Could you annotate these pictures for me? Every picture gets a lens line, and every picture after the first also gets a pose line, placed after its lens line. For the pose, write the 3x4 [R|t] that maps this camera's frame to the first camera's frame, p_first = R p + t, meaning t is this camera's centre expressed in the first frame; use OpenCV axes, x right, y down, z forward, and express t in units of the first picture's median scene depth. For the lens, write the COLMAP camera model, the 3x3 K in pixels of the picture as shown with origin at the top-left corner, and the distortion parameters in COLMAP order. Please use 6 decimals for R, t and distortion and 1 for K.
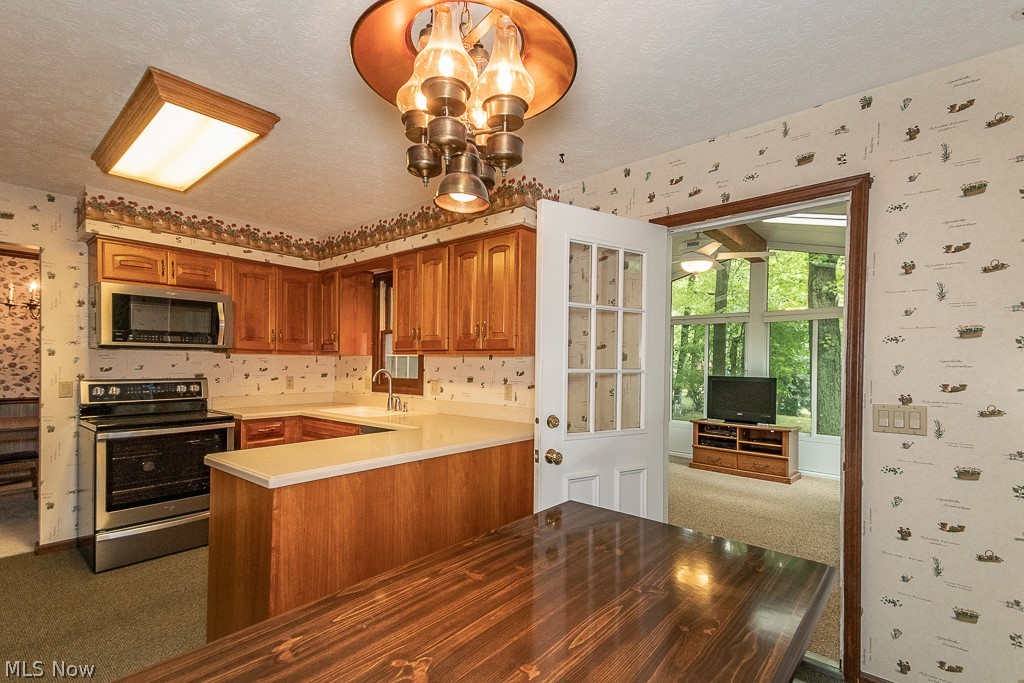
lens RADIAL K [[463.5, 0, 517.4], [0, 463.5, 366.6], [0, 0, 1]] dist [0.036483, -0.000948]
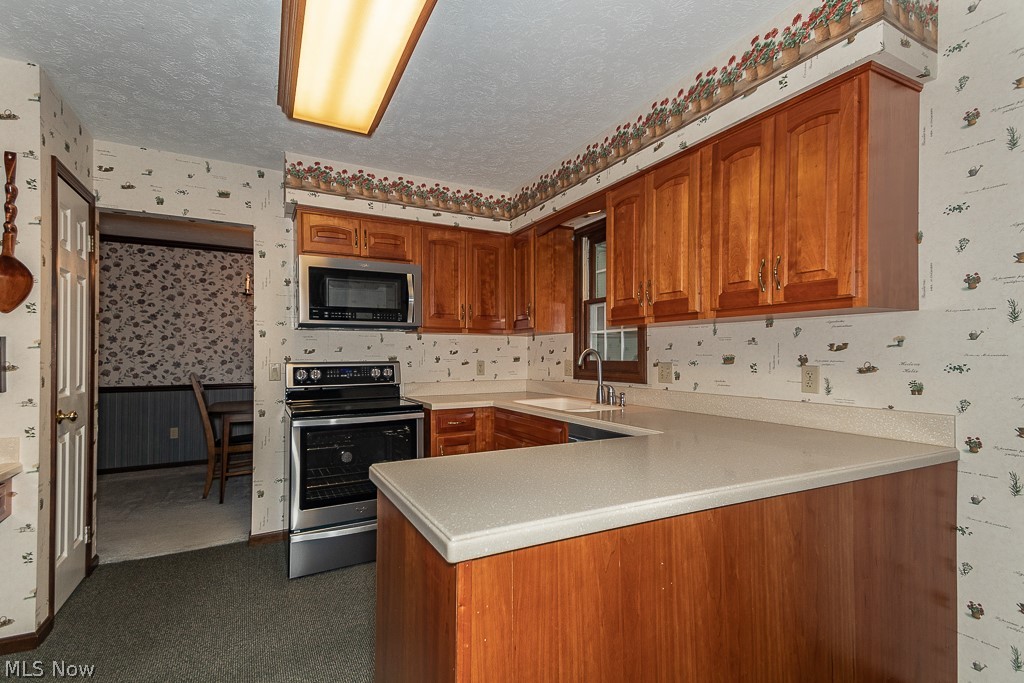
lens RADIAL K [[477.6, 0, 513.9], [0, 477.6, 350.4], [0, 0, 1]] dist [0.049367, -0.000355]
pose [[0.928166, -0.015321, -0.371851, -0.124579], [0.009324, 0.999796, -0.017921, 0.023314], [0.372050, 0.013166, 0.928119, 0.250381]]
